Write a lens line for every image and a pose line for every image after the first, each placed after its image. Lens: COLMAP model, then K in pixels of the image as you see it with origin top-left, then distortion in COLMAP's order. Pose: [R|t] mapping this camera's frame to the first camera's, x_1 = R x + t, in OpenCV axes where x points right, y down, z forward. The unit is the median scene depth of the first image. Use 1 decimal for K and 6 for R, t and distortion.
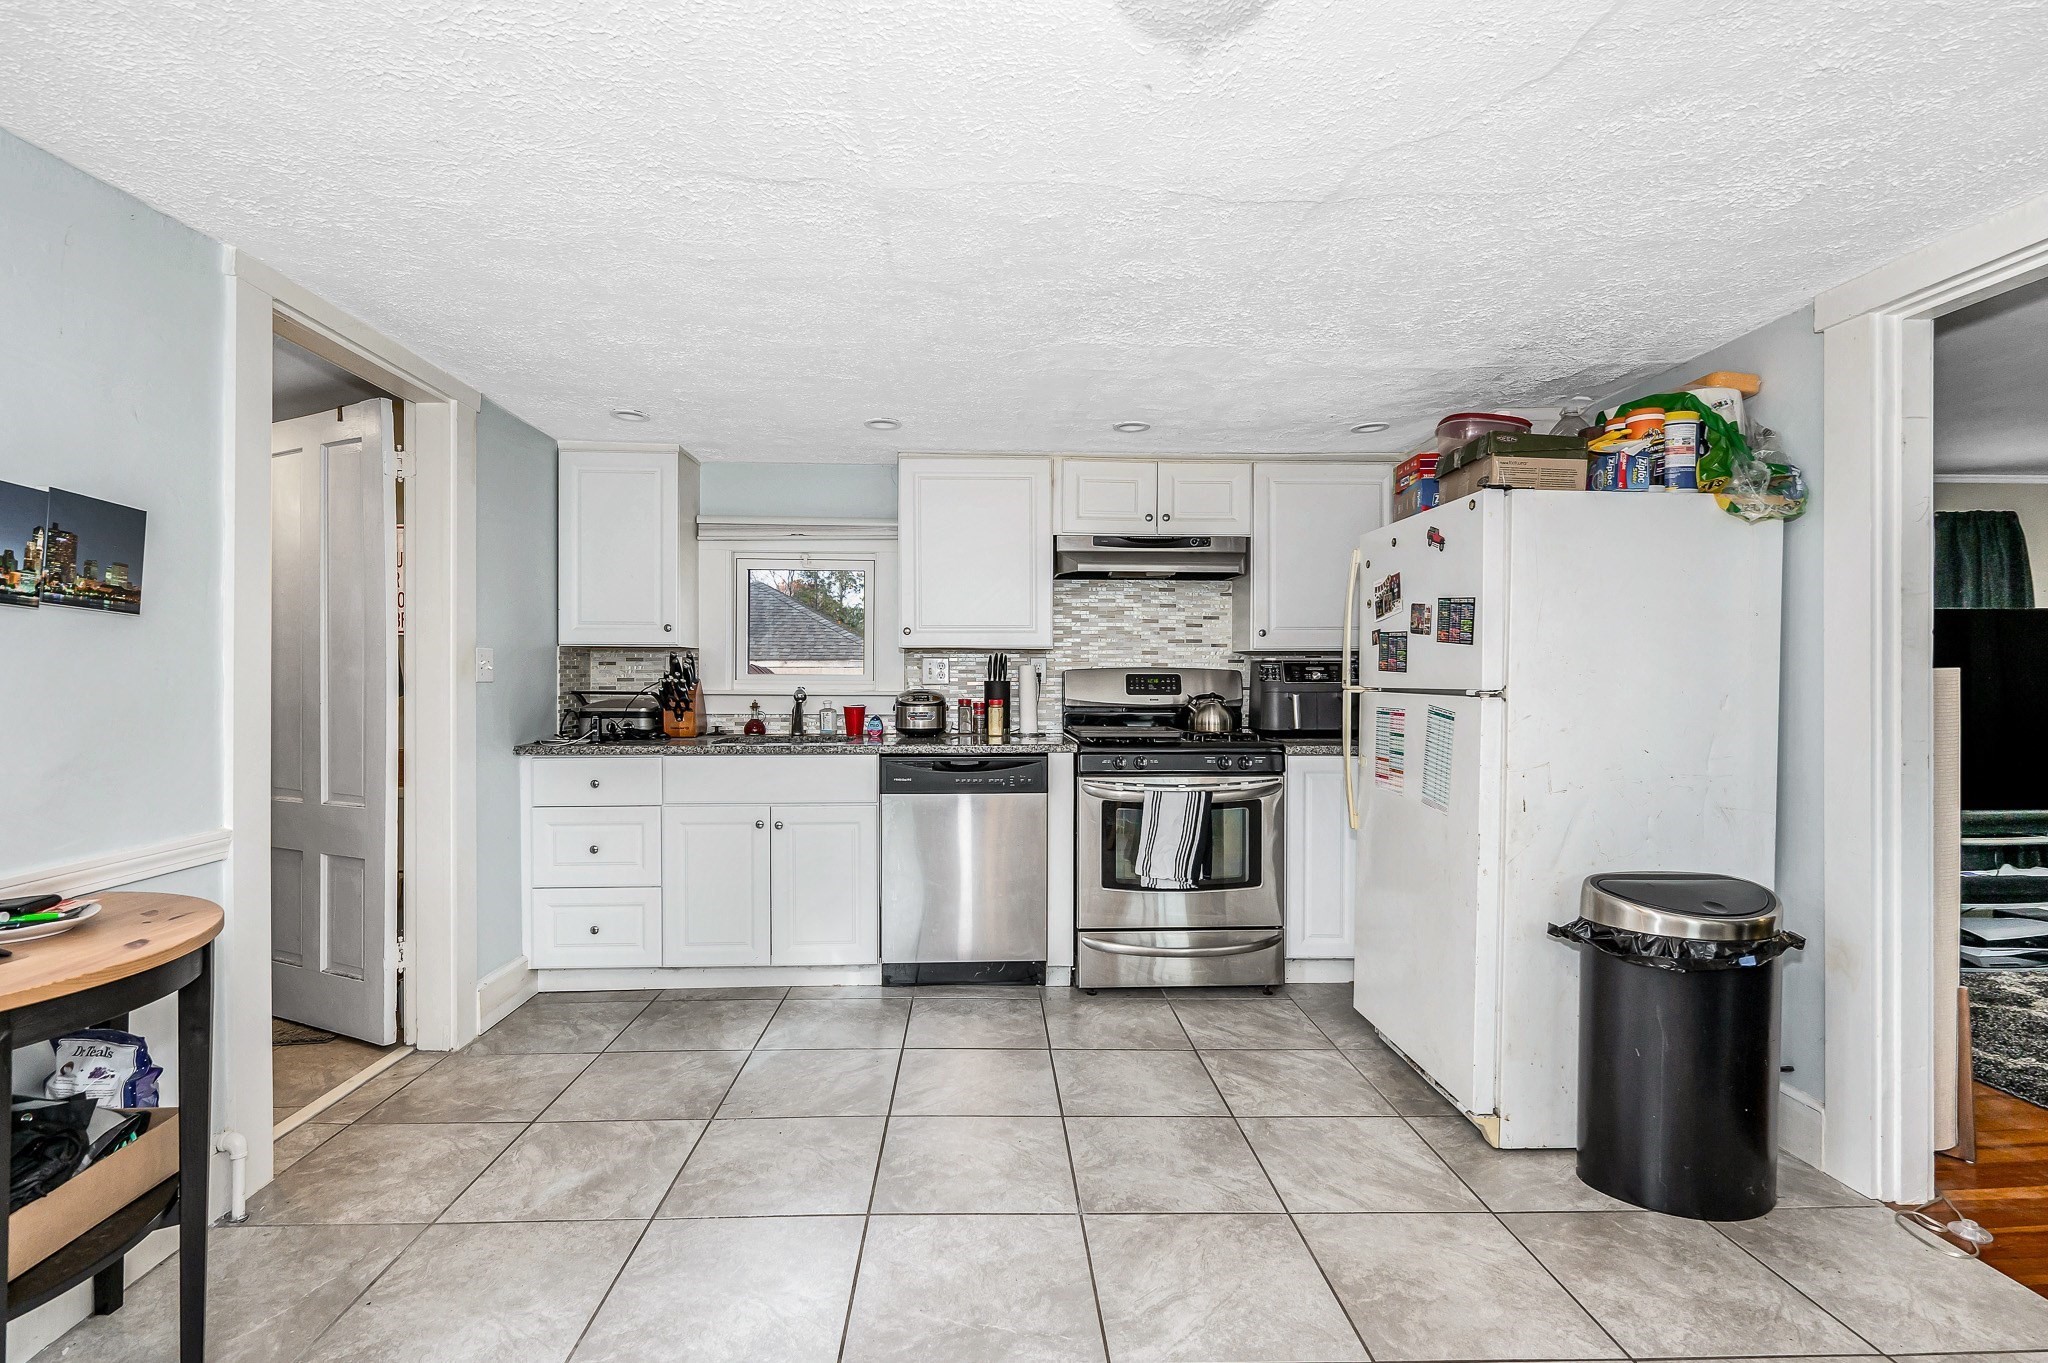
lens RADIAL K [[950.6, 0, 1020.2], [0, 950.6, 685.2], [0, 0, 1]] dist [0.001106, 0.000369]
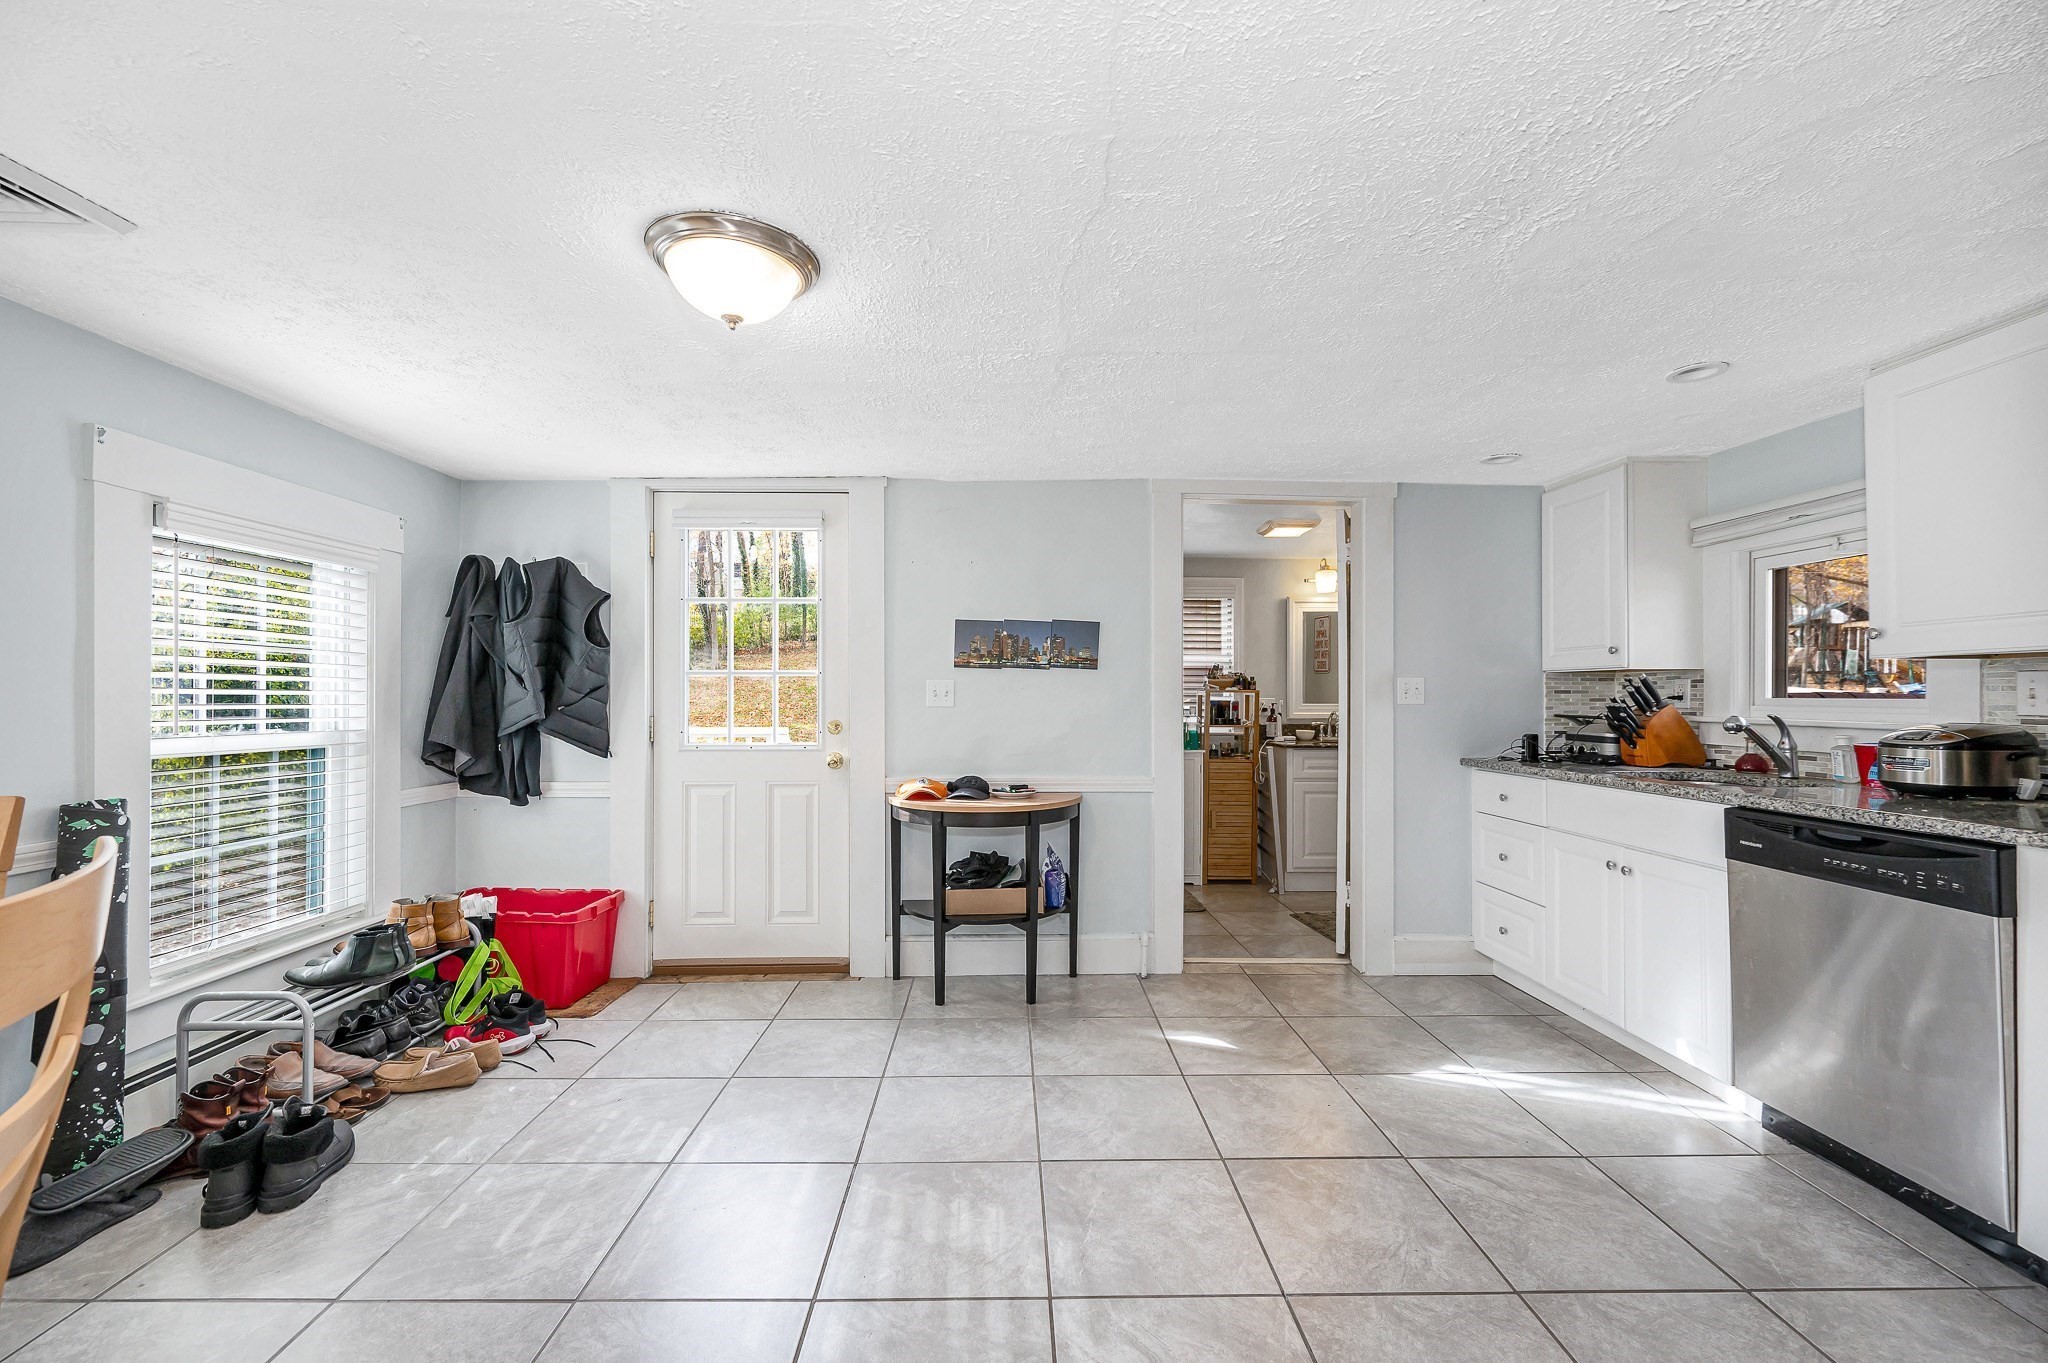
lens RADIAL K [[826.6, 0, 1014.8], [0, 826.6, 689.5], [0, 0, 1]] dist [-0.002949, 0.000064]
pose [[-0.030390, -0.010056, -0.999488, 0.627021], [-0.015339, 0.999836, -0.009593, -0.004275], [0.999420, 0.015039, -0.030539, 0.552065]]
